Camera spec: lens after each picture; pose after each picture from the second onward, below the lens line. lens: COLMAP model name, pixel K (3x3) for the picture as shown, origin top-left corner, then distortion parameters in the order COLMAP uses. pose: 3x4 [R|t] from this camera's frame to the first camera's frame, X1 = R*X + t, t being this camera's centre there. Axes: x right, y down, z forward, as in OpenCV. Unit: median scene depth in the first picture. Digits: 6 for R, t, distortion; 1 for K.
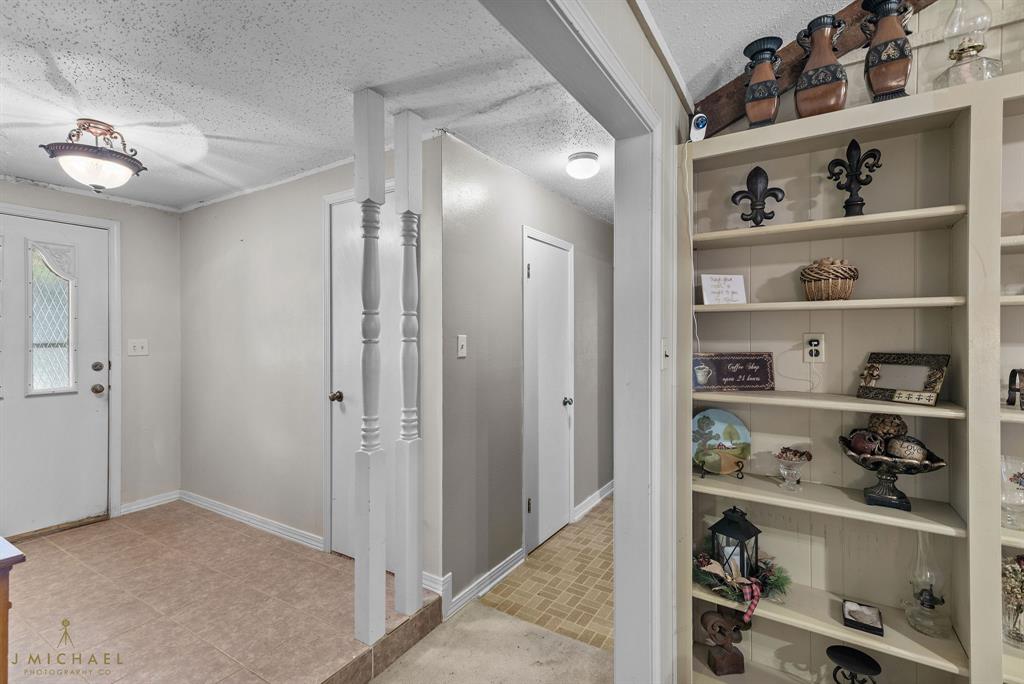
lens RADIAL K [[471.3, 0, 520.1], [0, 471.3, 336.4], [0, 0, 1]] dist [0.020034, -0.003212]
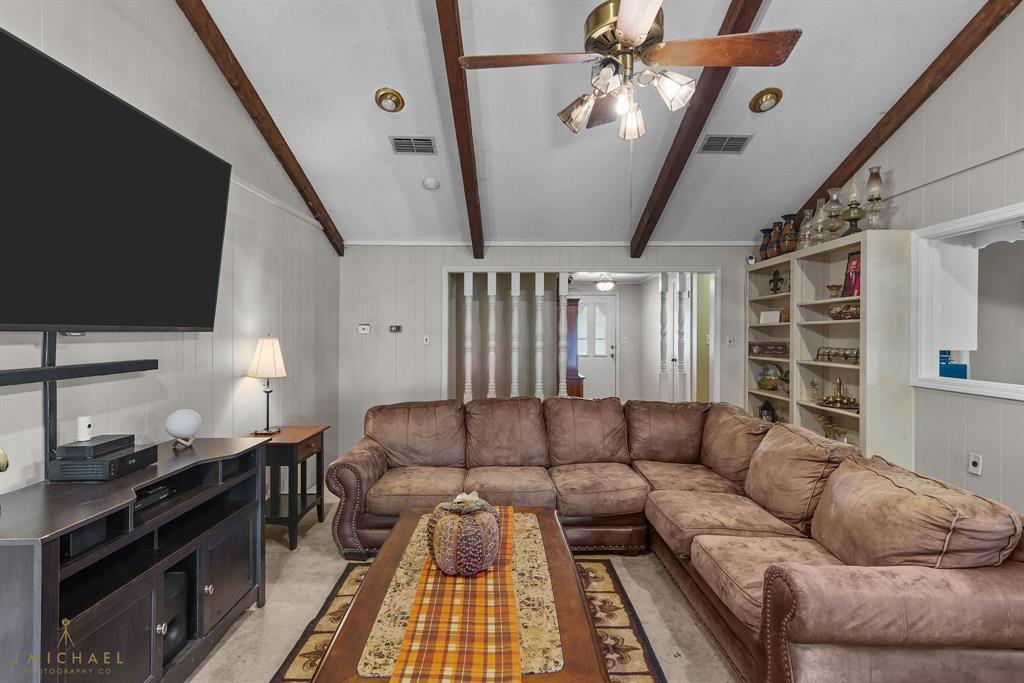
lens RADIAL K [[471.3, 0, 513.2], [0, 471.3, 334.3], [0, 0, 1]] dist [0.020034, -0.003212]
pose [[0.530376, 0.001452, -0.847761, 1.896808], [-0.013857, 0.999880, -0.006956, 0.030830], [0.847649, 0.015437, 0.530332, -1.559517]]
